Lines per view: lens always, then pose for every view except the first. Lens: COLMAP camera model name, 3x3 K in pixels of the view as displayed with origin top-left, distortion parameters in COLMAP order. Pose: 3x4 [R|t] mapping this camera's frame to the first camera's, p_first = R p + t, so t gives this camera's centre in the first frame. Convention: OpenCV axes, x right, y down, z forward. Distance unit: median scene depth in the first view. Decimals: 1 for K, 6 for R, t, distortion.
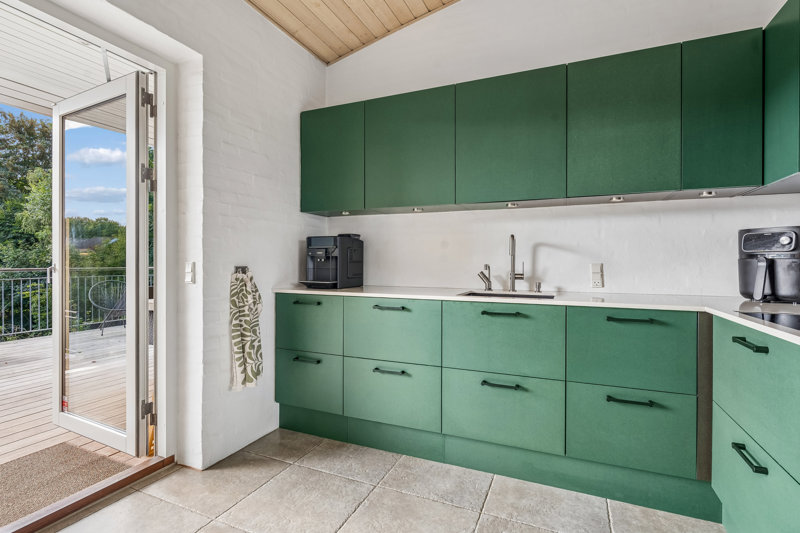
lens RADIAL K [[386.6, 0, 400.0], [0, 386.6, 266.5], [0, 0, 1]] dist [0.000025, -0.000386]
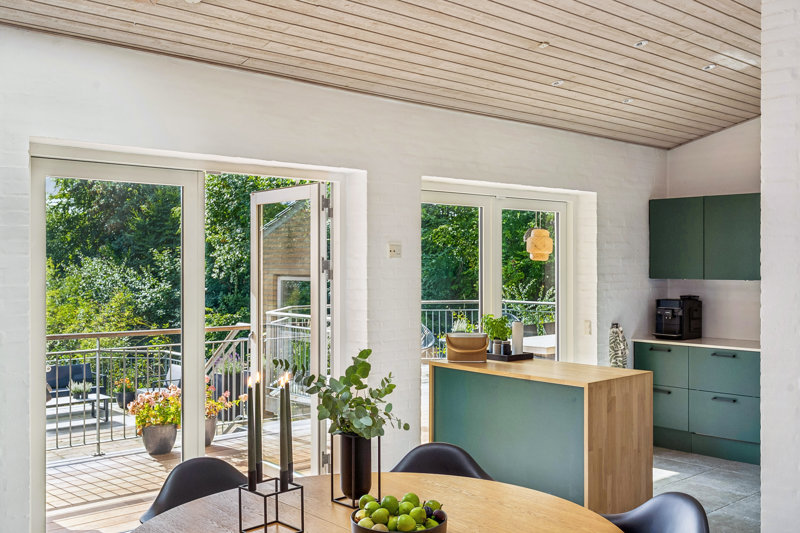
lens RADIAL K [[789.9, 0, 400.0], [0, 789.9, 266.5], [0, 0, 1]] dist [0.002836, 0.001582]
pose [[0.909765, -0.002944, -0.415113, 0.083454], [-0.000474, 0.999967, -0.008129, -0.170261], [0.415123, 0.007593, 0.909734, -1.848620]]
